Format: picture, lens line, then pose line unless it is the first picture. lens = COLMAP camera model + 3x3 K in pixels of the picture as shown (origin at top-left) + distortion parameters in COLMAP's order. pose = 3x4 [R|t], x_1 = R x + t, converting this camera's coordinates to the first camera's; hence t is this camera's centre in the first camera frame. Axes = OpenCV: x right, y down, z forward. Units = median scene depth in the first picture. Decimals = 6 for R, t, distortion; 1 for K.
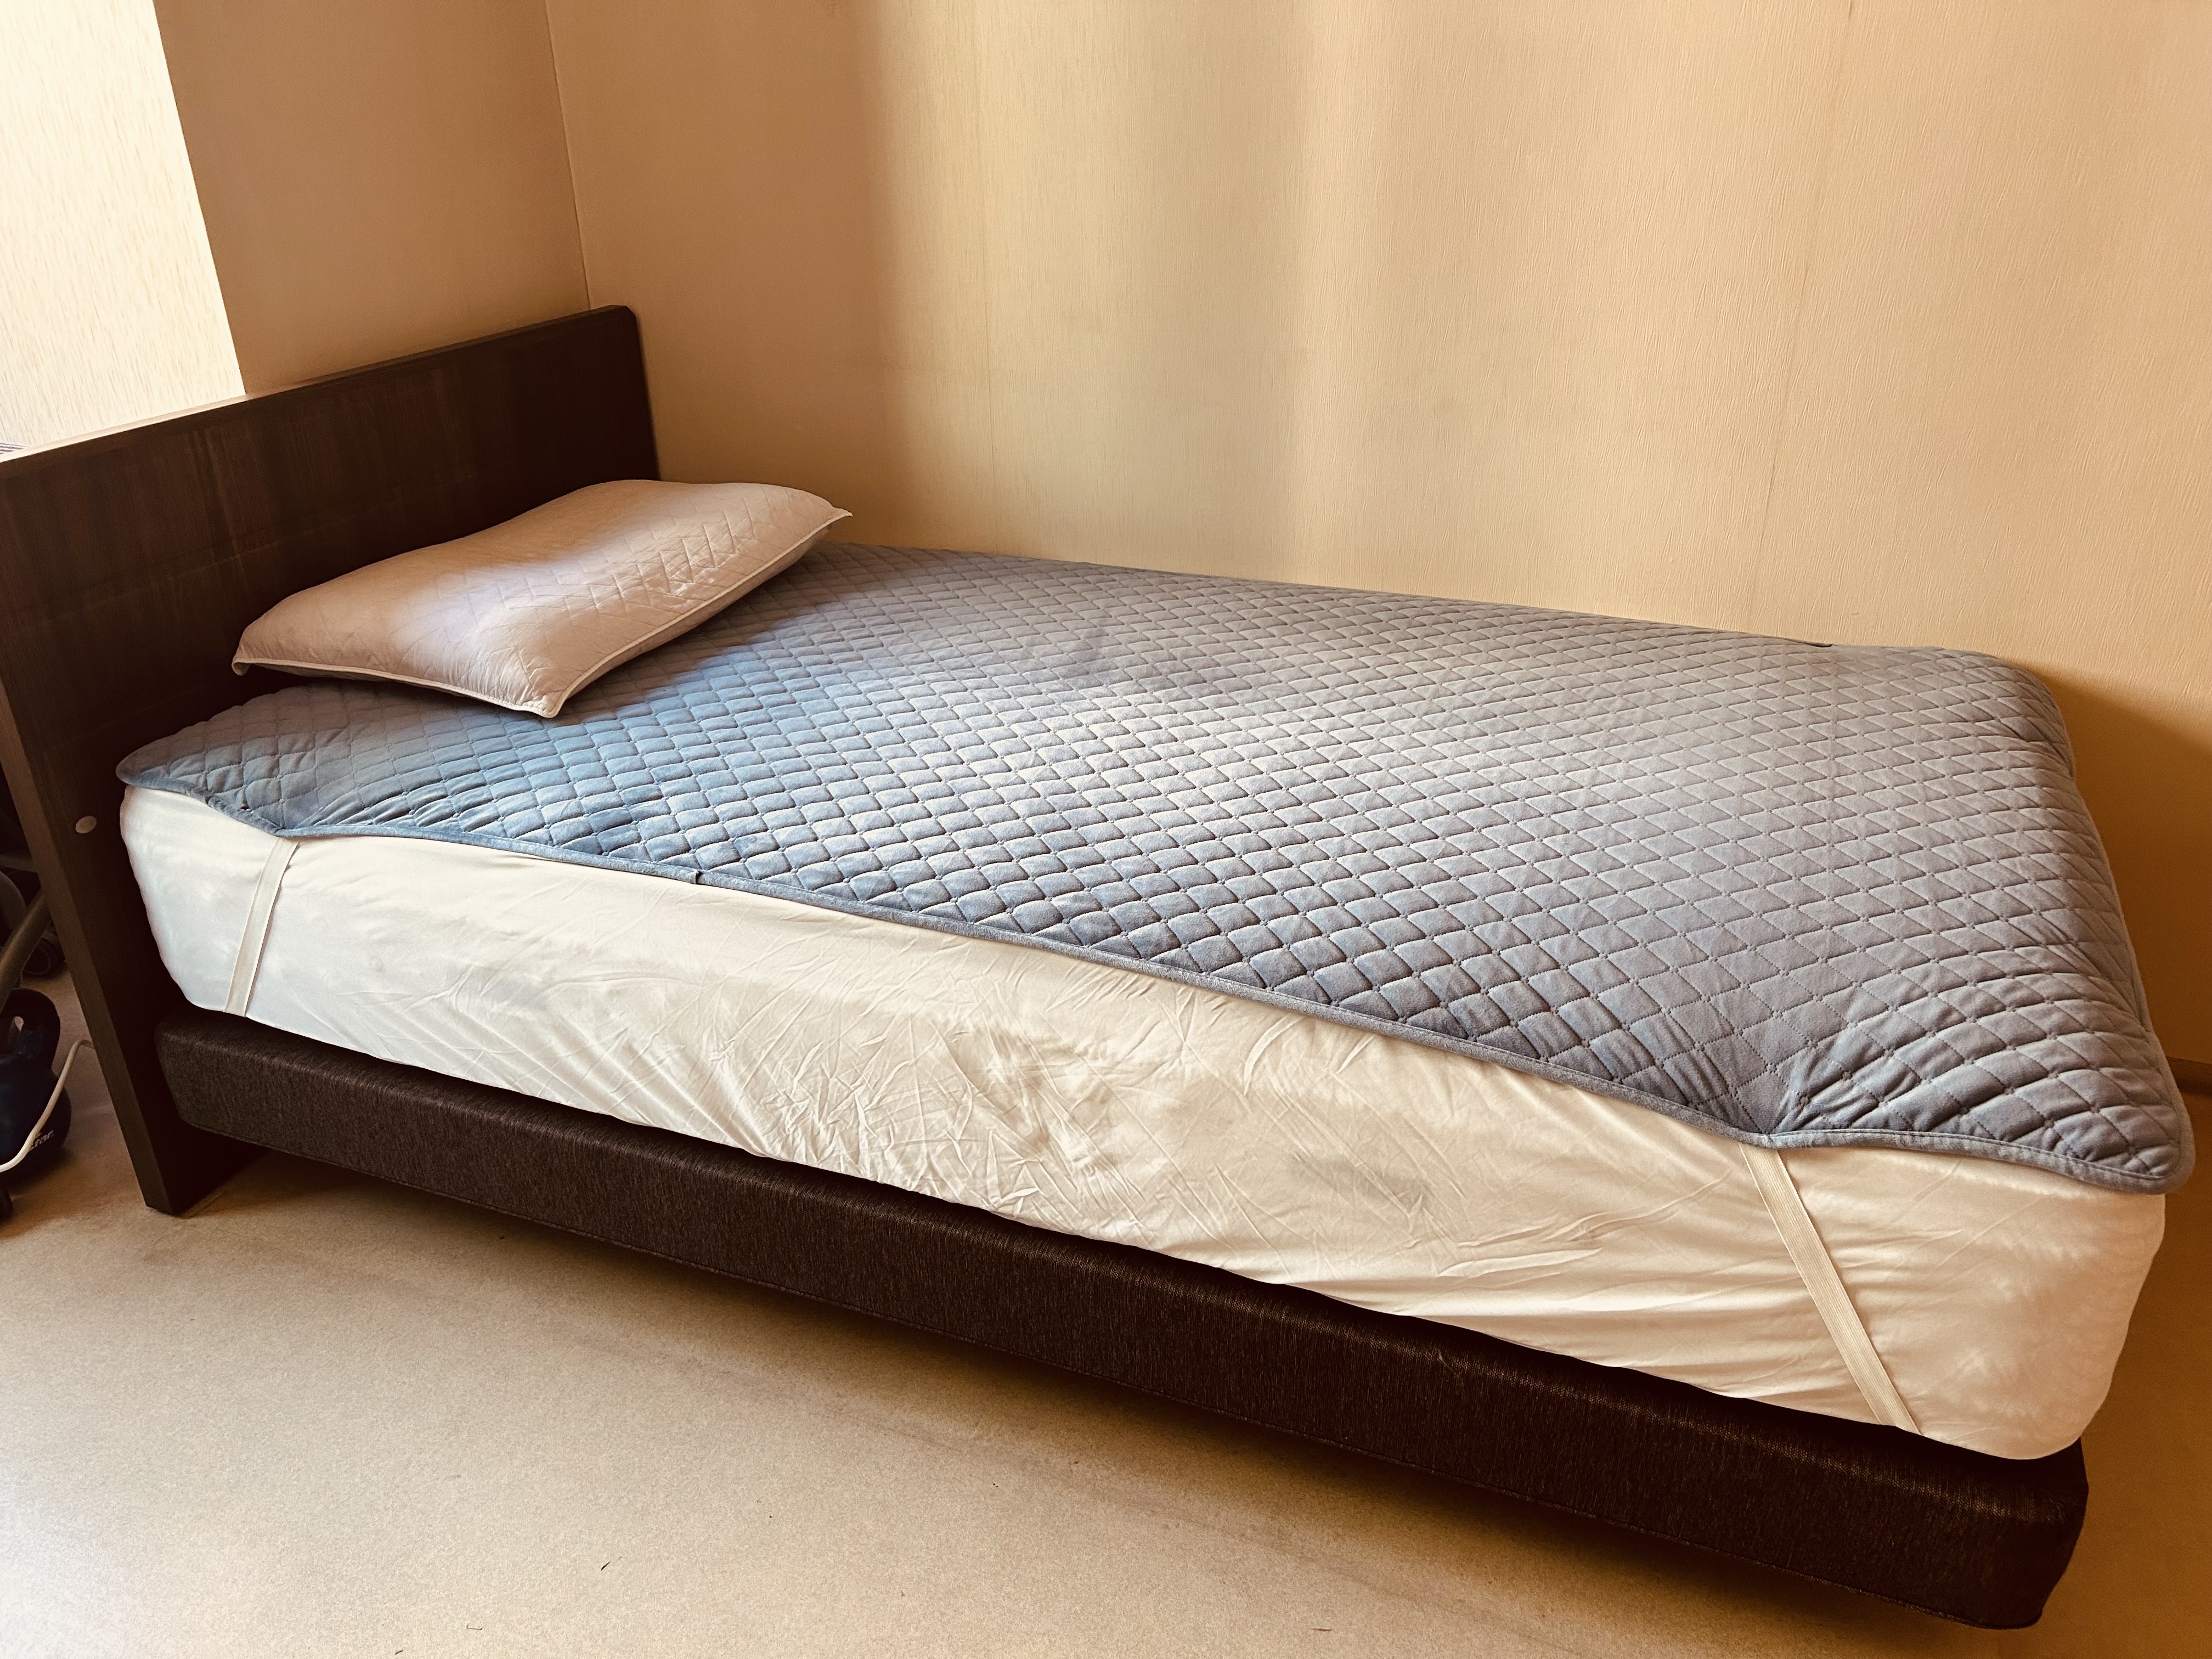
lens RADIAL K [[1681.3, 0, 1094.2], [0, 1681.3, 862.5], [0, 0, 1]] dist [0.007235, 0.005120]
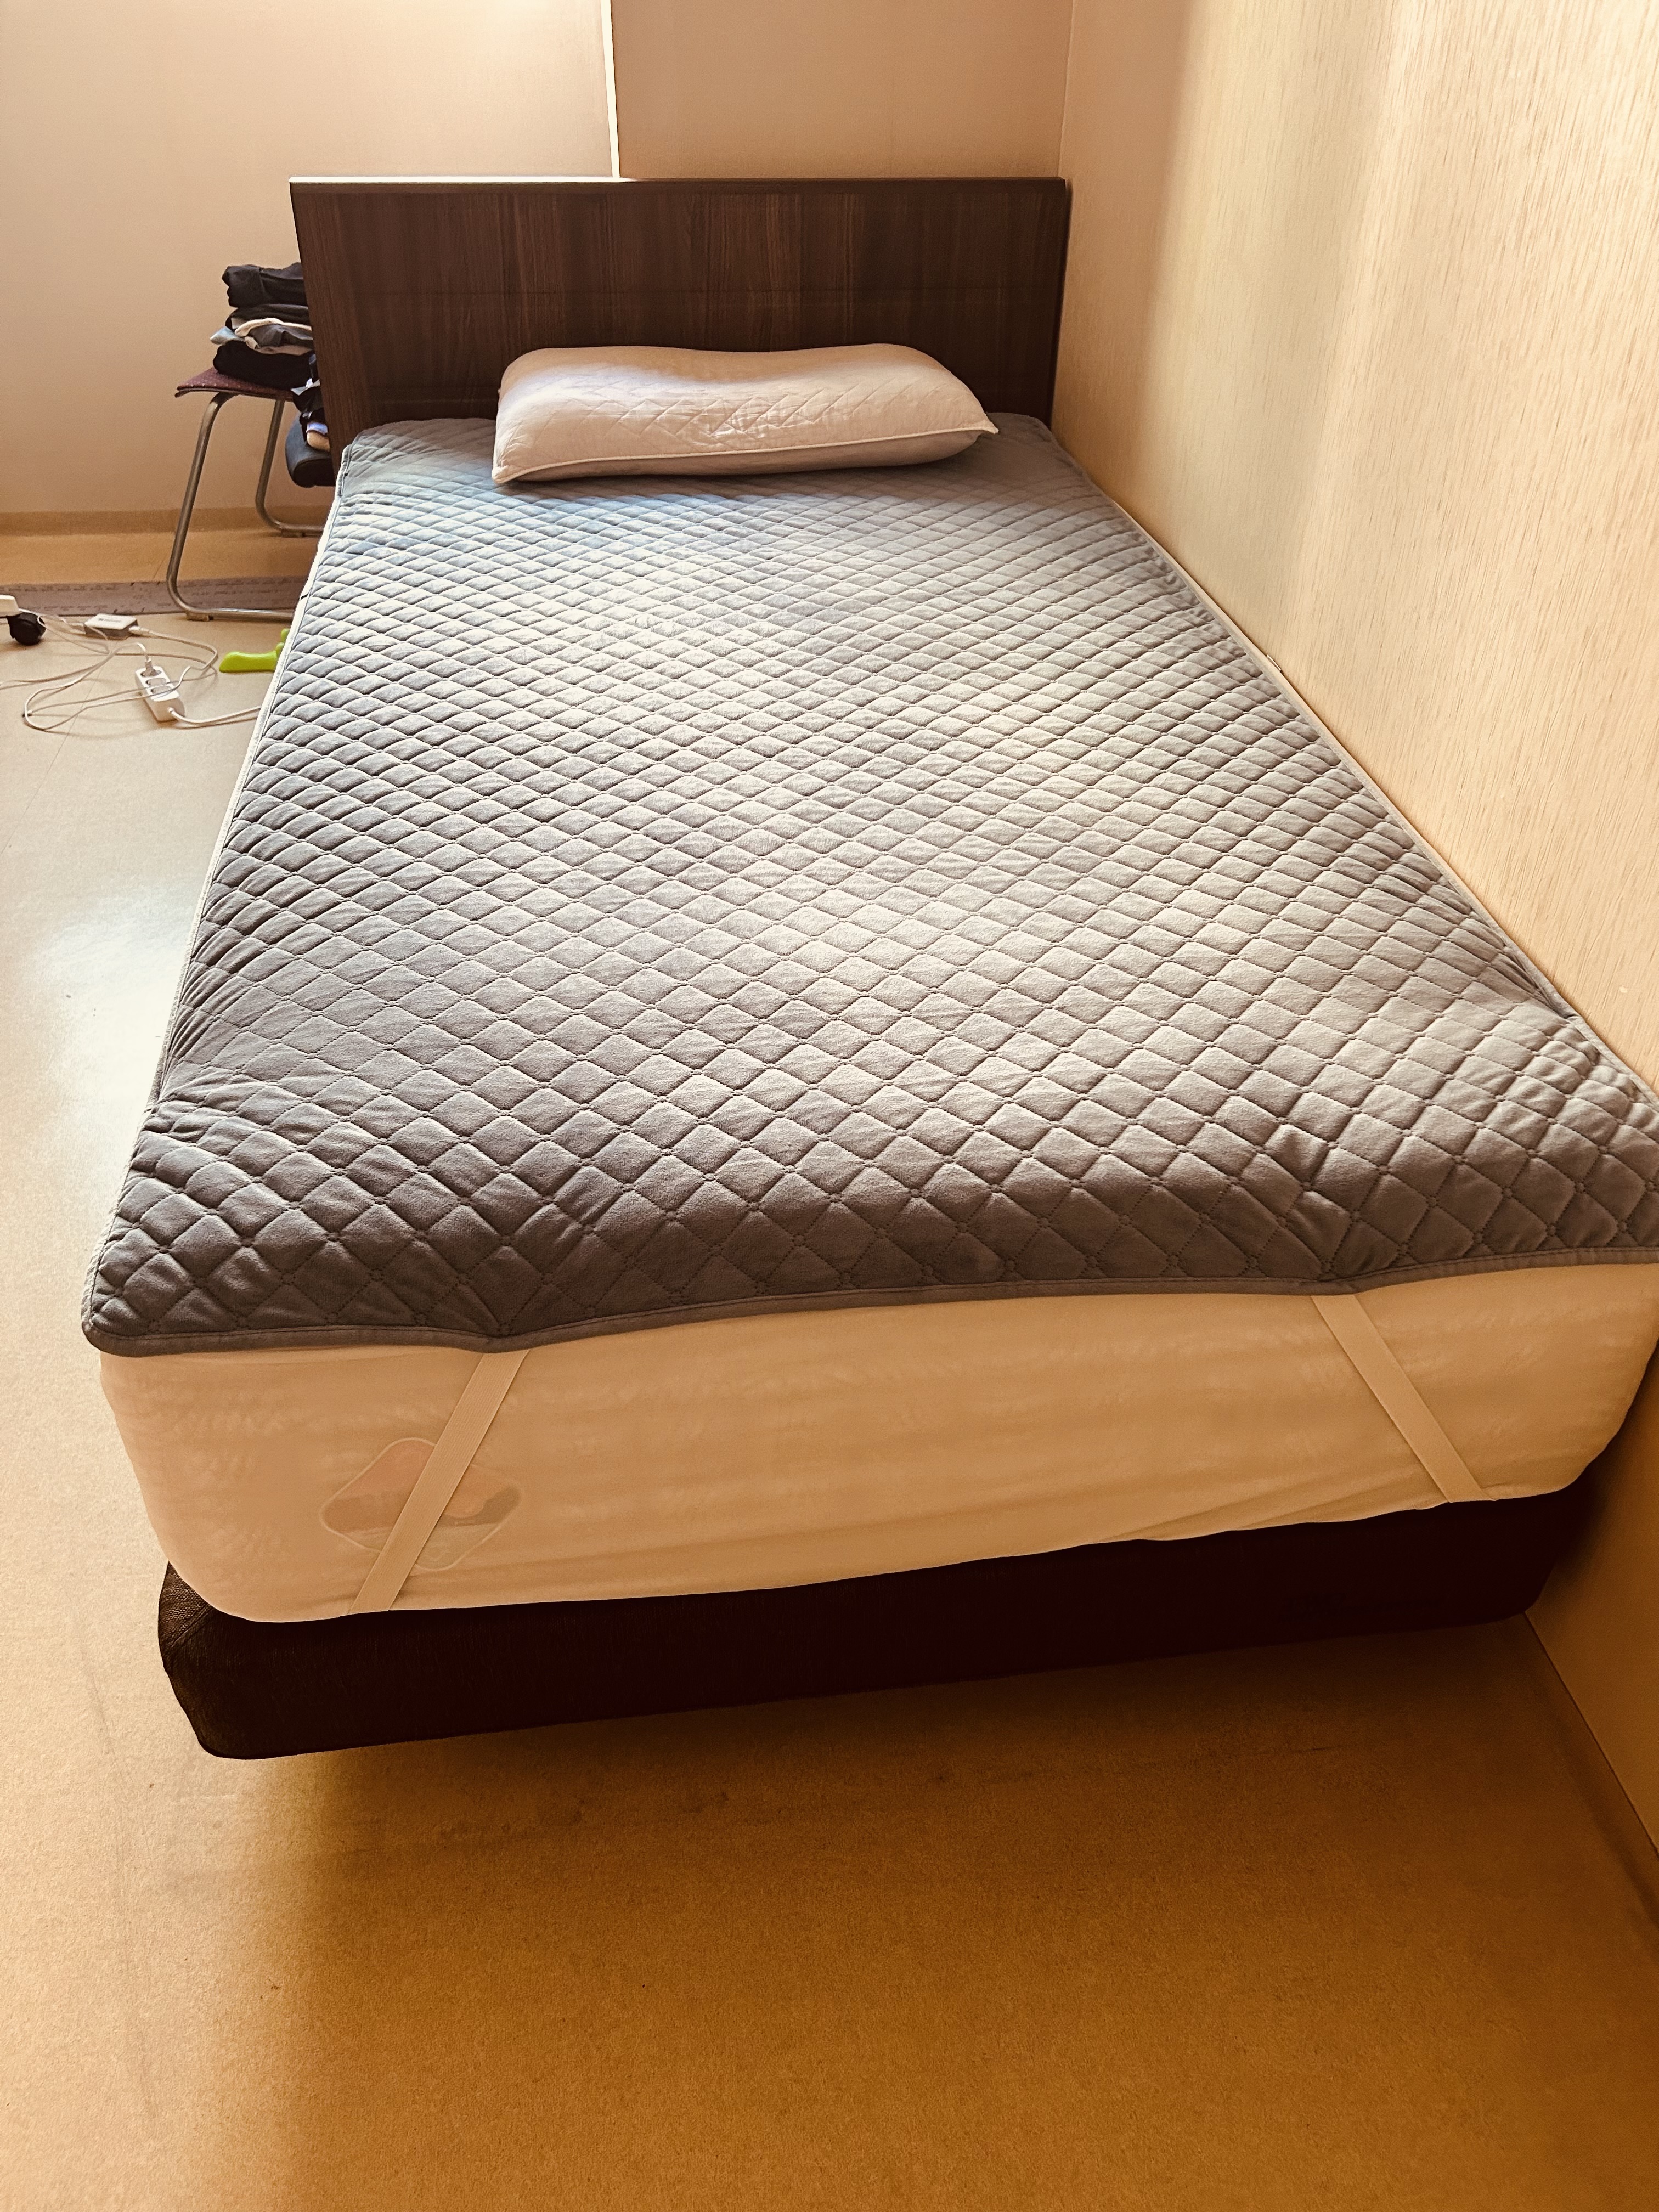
lens RADIAL K [[1686.3, 0, 829.5], [0, 1686.3, 1106.0], [0, 0, 1]] dist [0.053954, -0.068211]
pose [[0.484241, 0.530788, -0.695539, 0.927286], [-0.402268, 0.841022, 0.361748, -0.259023], [0.776975, 0.104620, 0.620777, 0.497797]]
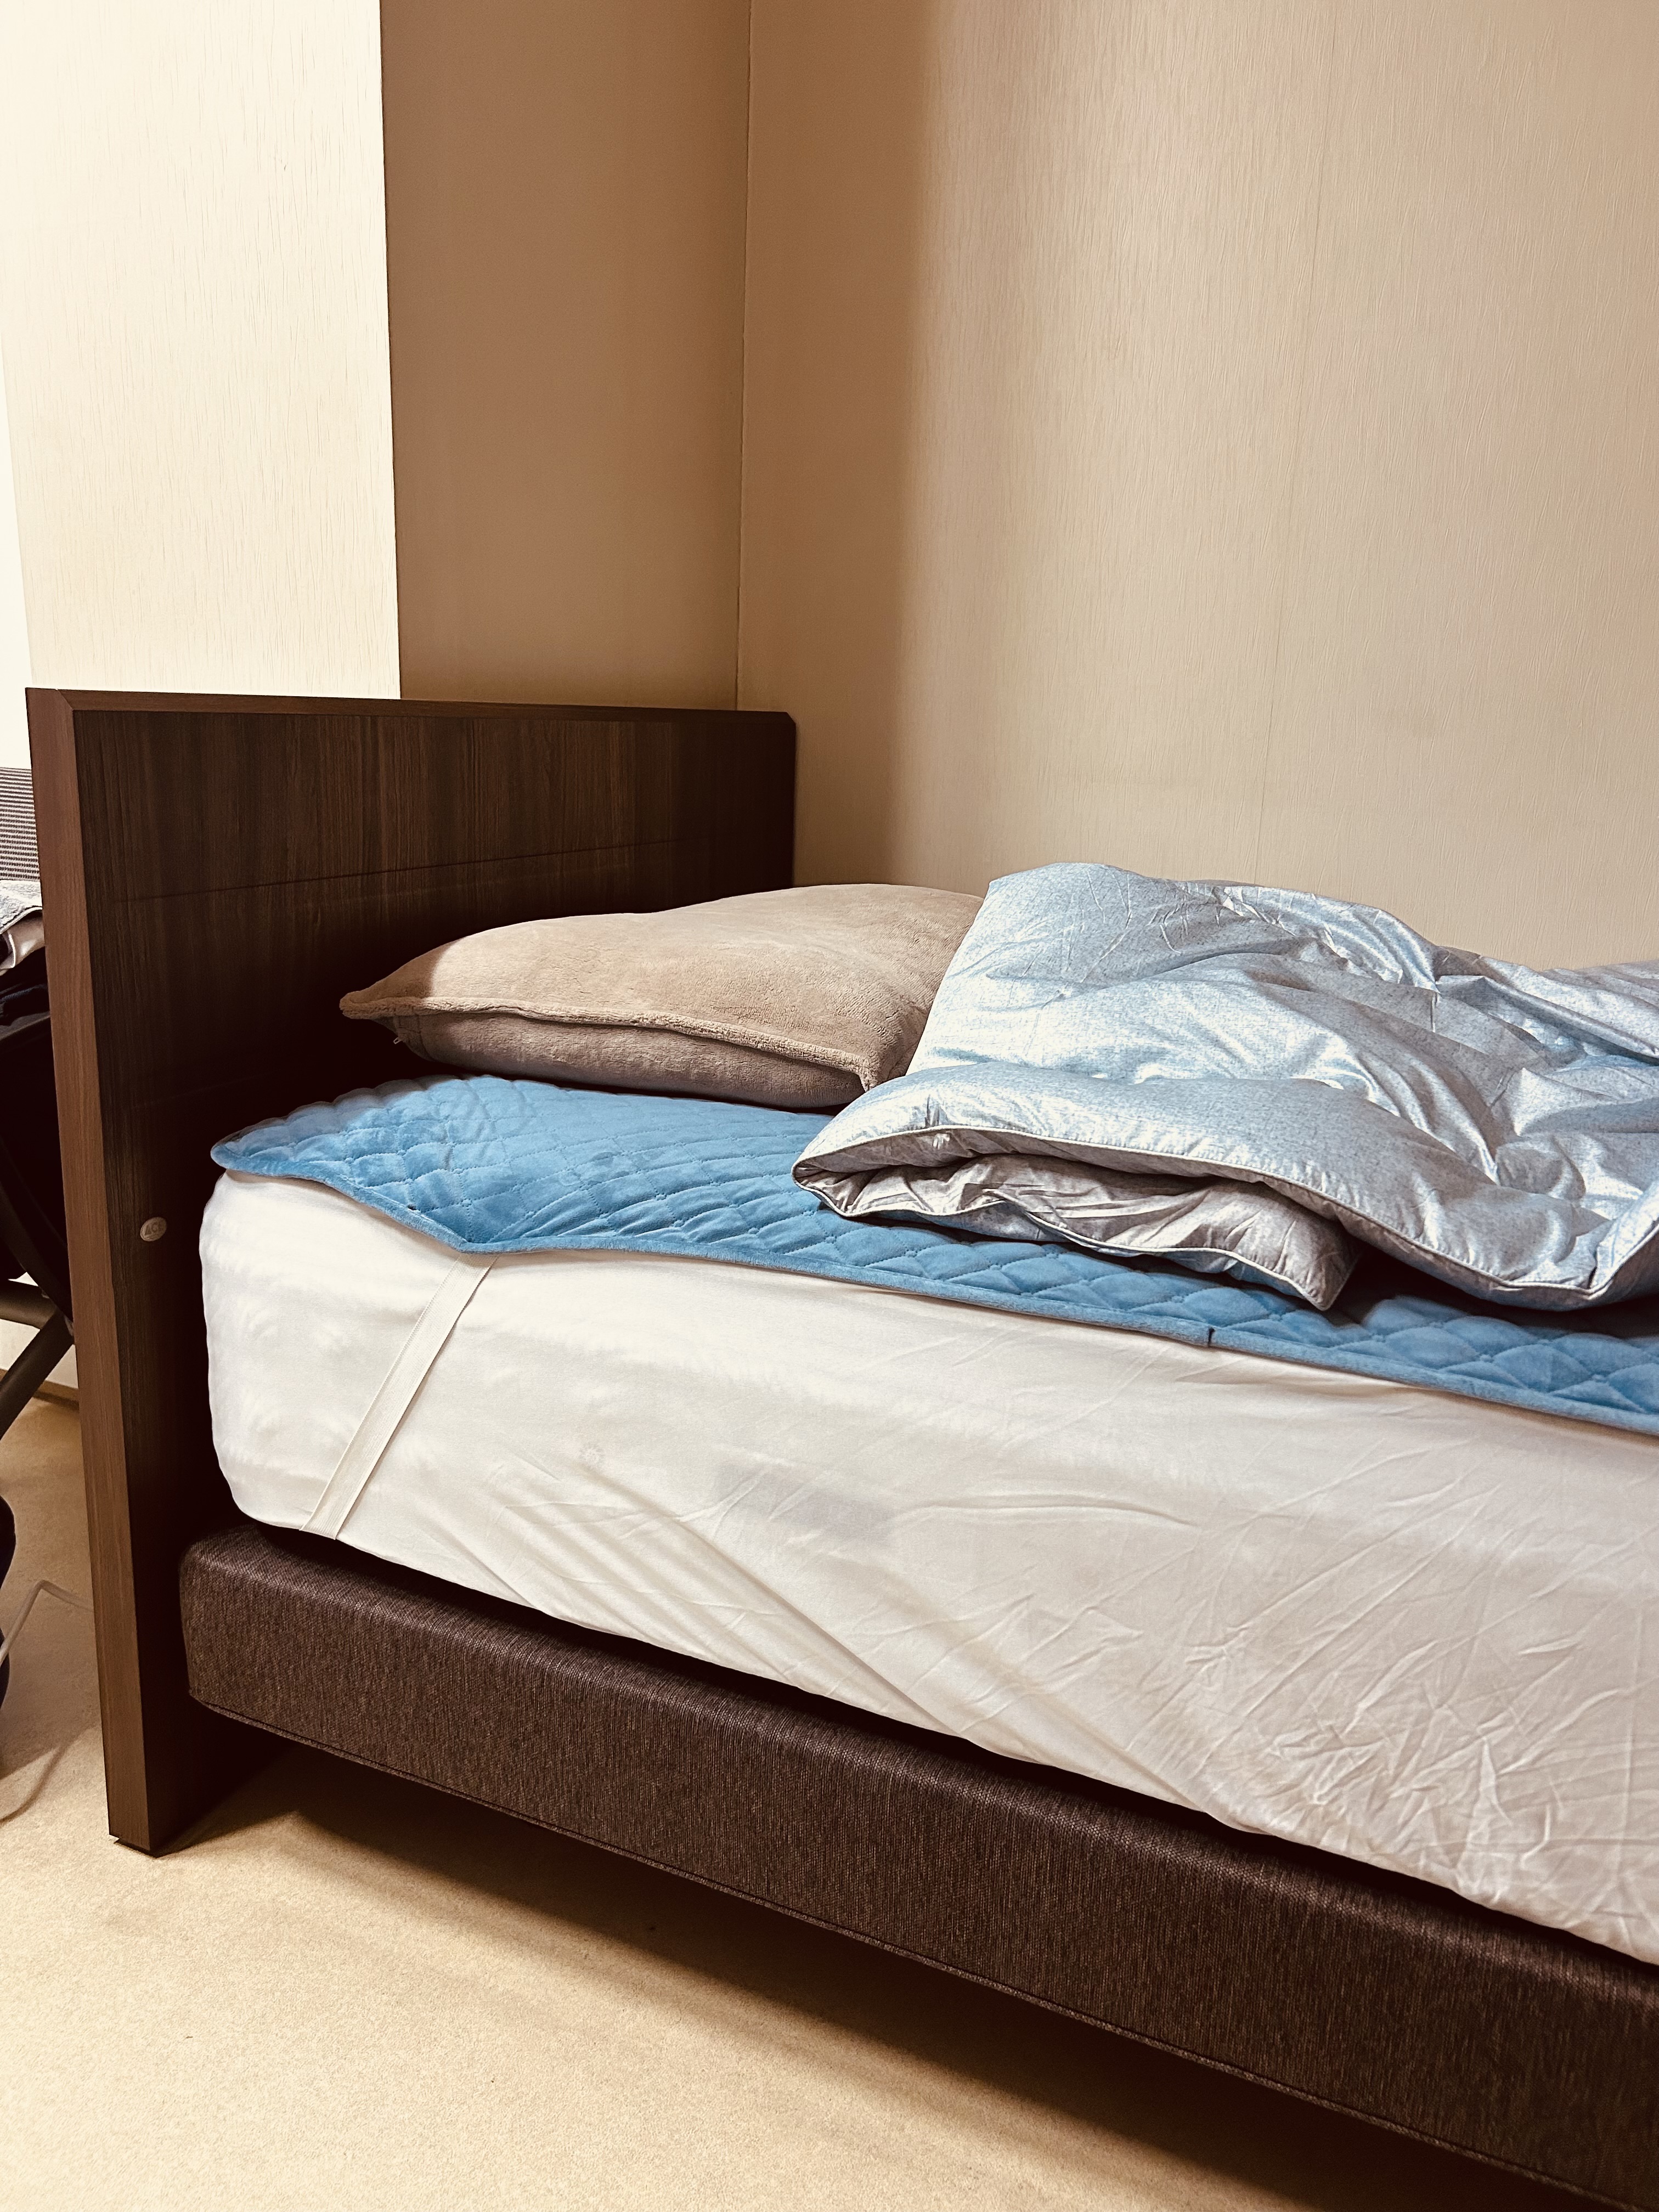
lens RADIAL K [[1686.3, 0, 829.5], [0, 1686.3, 1106.0], [0, 0, 1]] dist [0.053954, -0.068211]
pose [[0.997729, 0.058252, -0.033812, -0.326900], [-0.064312, 0.973096, -0.221242, 0.067675], [0.020015, 0.222914, 0.974633, 0.349807]]
